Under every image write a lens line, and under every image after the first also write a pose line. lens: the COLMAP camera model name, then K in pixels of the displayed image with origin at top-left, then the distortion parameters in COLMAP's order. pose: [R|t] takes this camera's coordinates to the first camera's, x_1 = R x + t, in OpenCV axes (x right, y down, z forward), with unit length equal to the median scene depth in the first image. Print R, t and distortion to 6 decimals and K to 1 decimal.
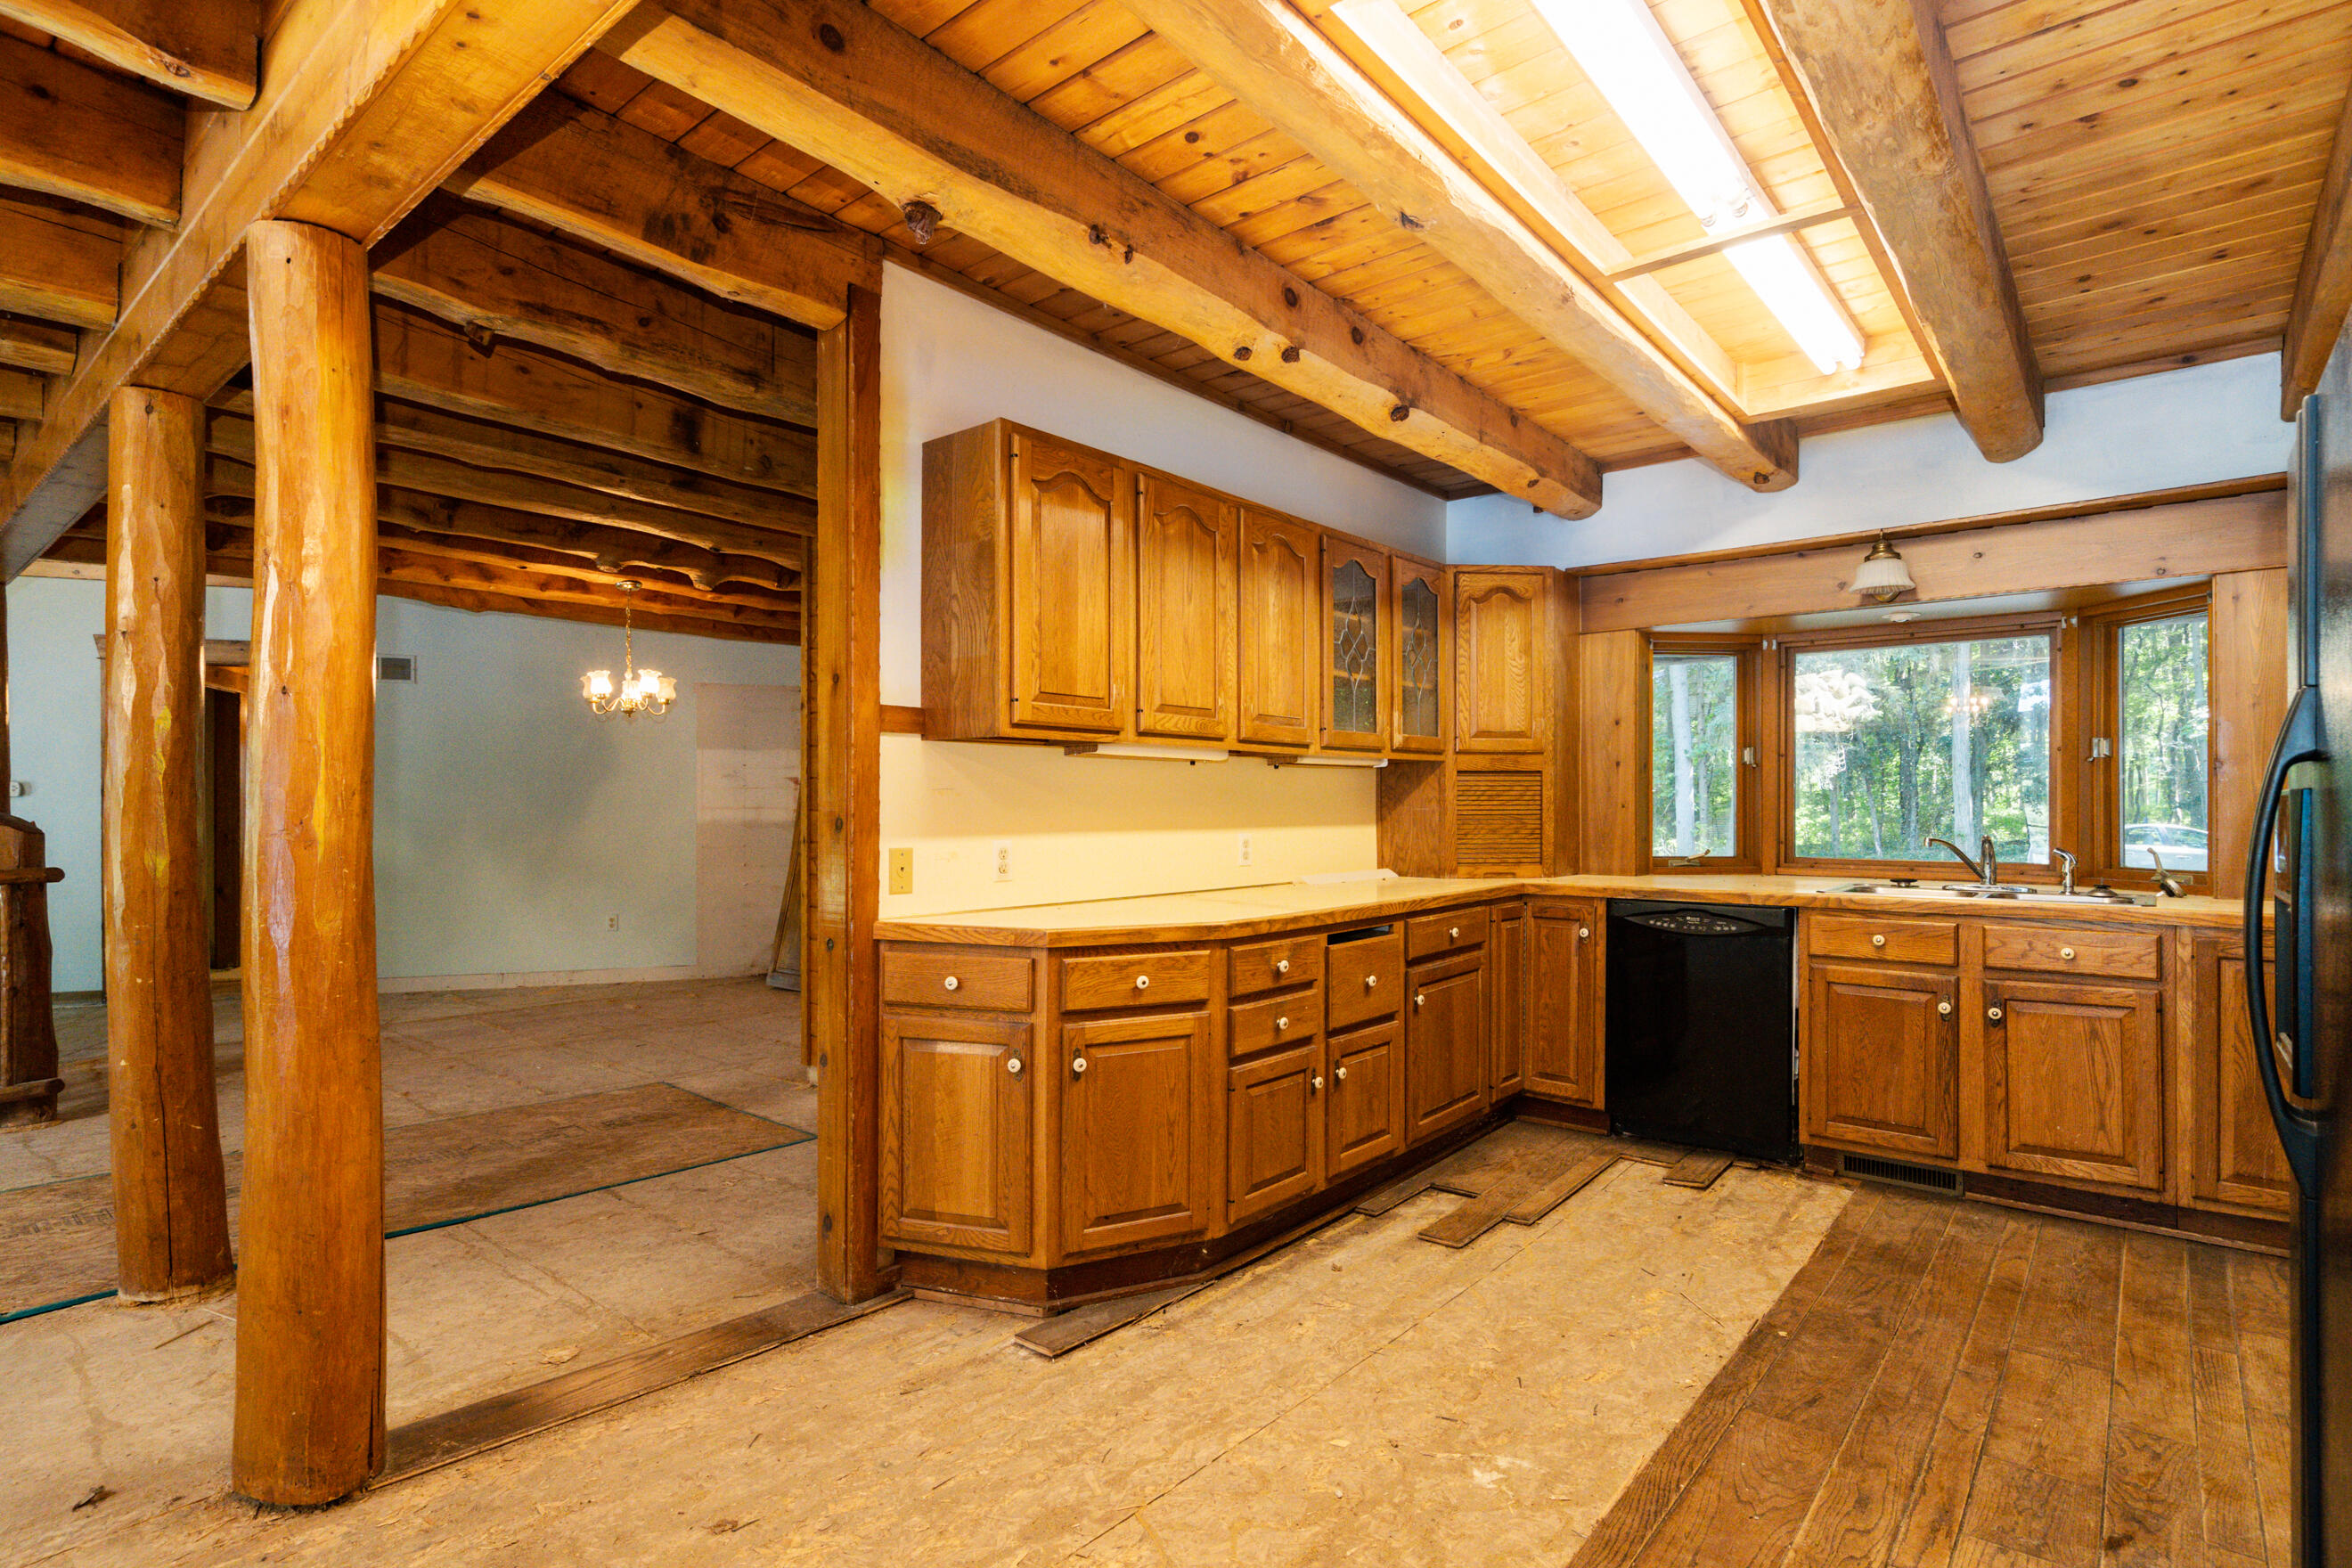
lens RADIAL K [[1165.7, 0, 1179.1], [0, 1165.7, 803.6], [0, 0, 1]] dist [0.001273, 0.000302]
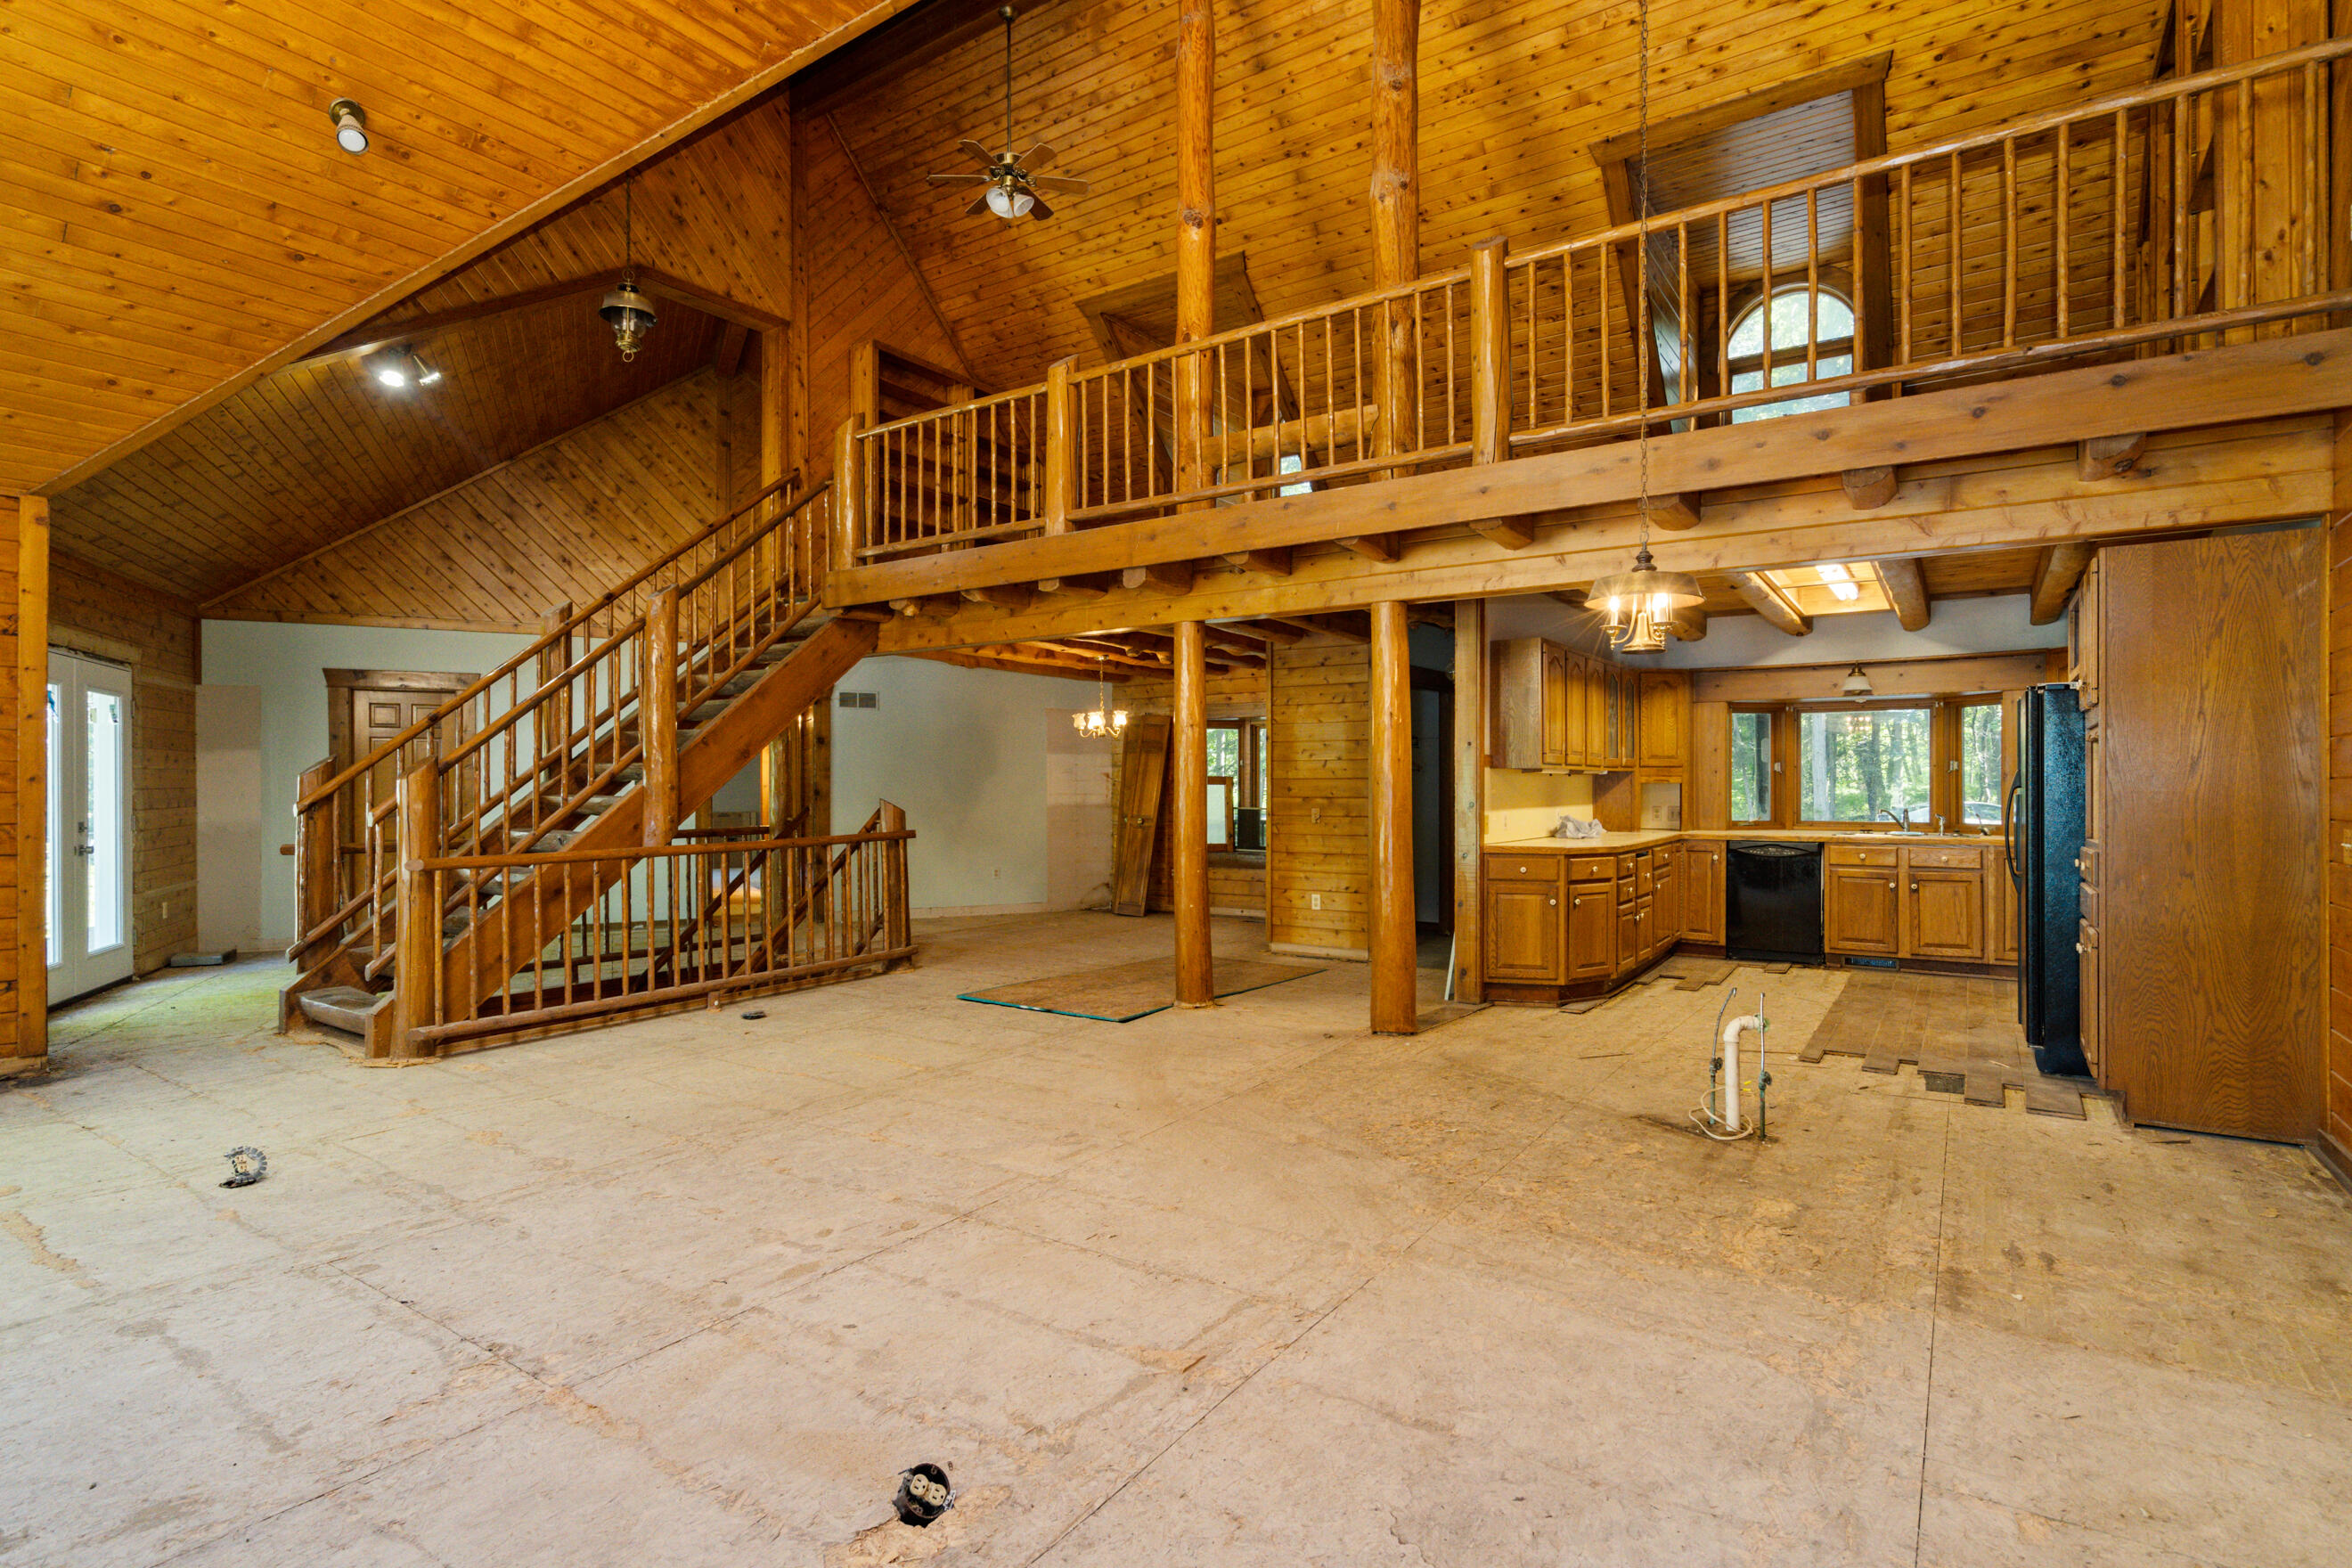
lens RADIAL K [[1165.7, 0, 1175.2], [0, 1165.7, 785.6], [0, 0, 1]] dist [0.001273, 0.000302]
pose [[0.995023, -0.001802, 0.099632, -0.846923], [0.001662, 0.999998, 0.001483, -0.019483], [-0.099635, -0.001310, 0.995023, -0.986370]]
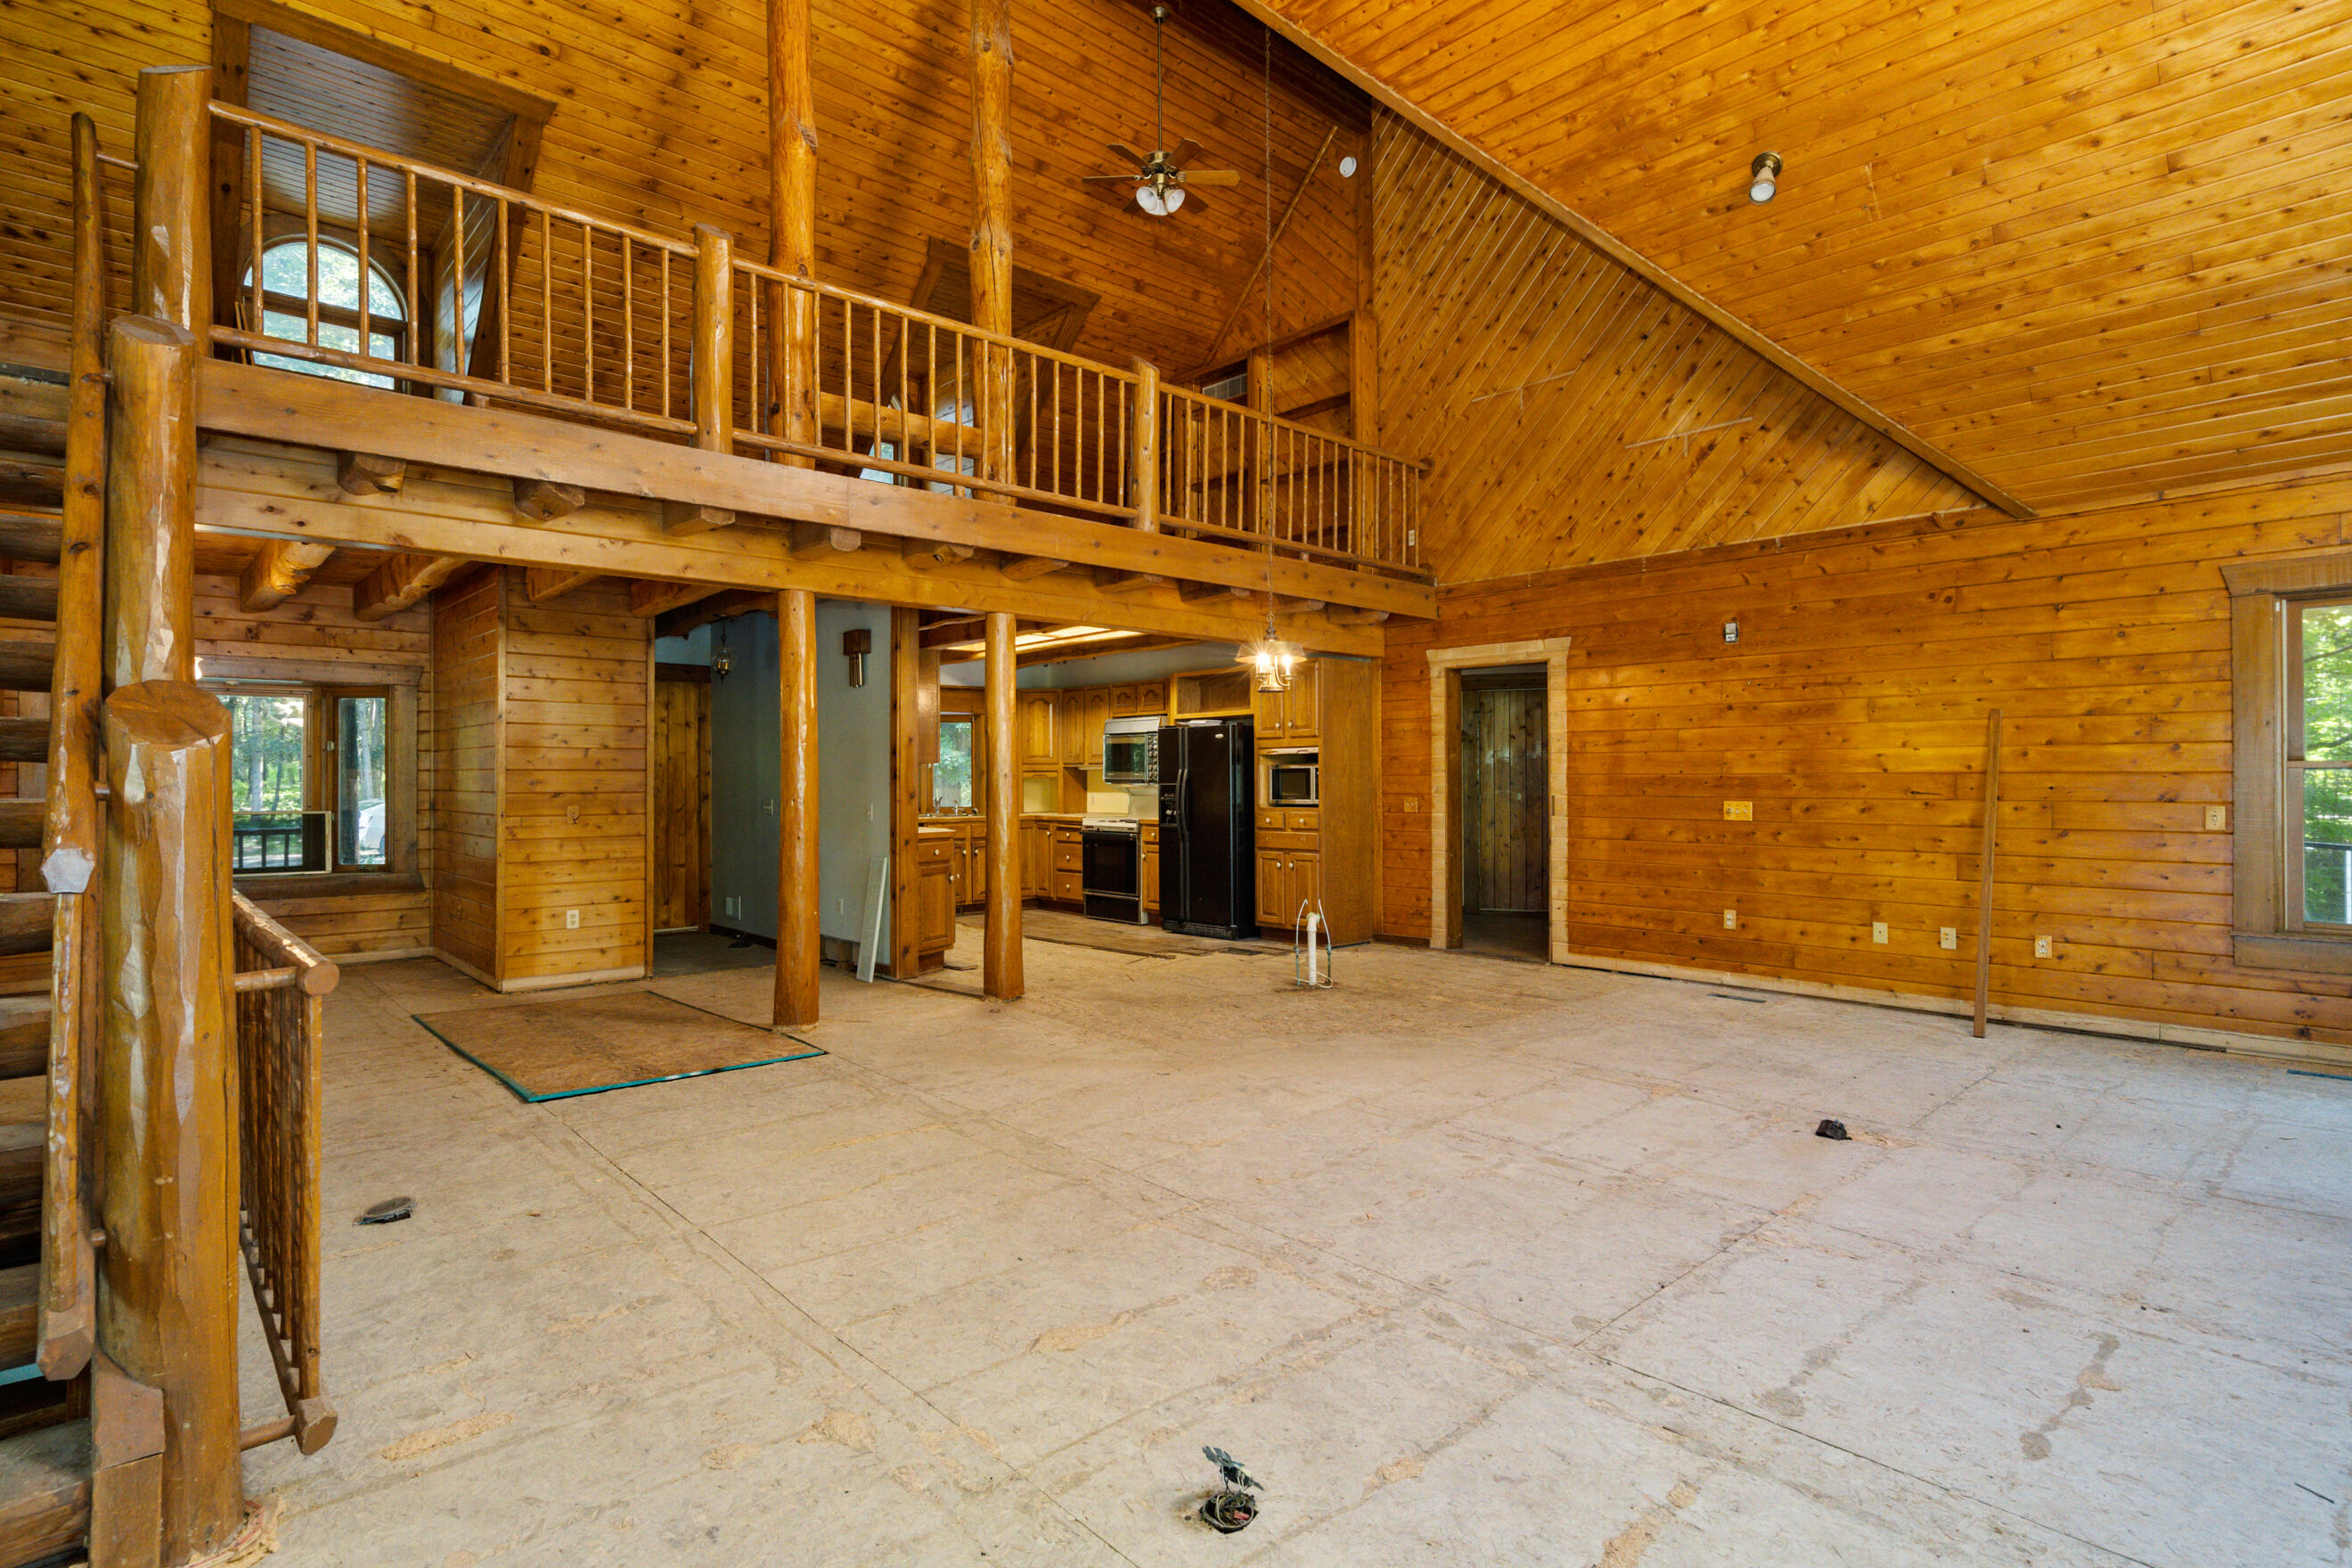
lens RADIAL K [[1165.7, 0, 1168.1], [0, 1165.7, 774.3], [0, 0, 1]] dist [0.001273, 0.000302]
pose [[0.134731, 0.005660, 0.990866, -2.081237], [-0.000292, 0.999984, -0.005672, -0.012690], [-0.990882, 0.000475, 0.134730, 0.044756]]
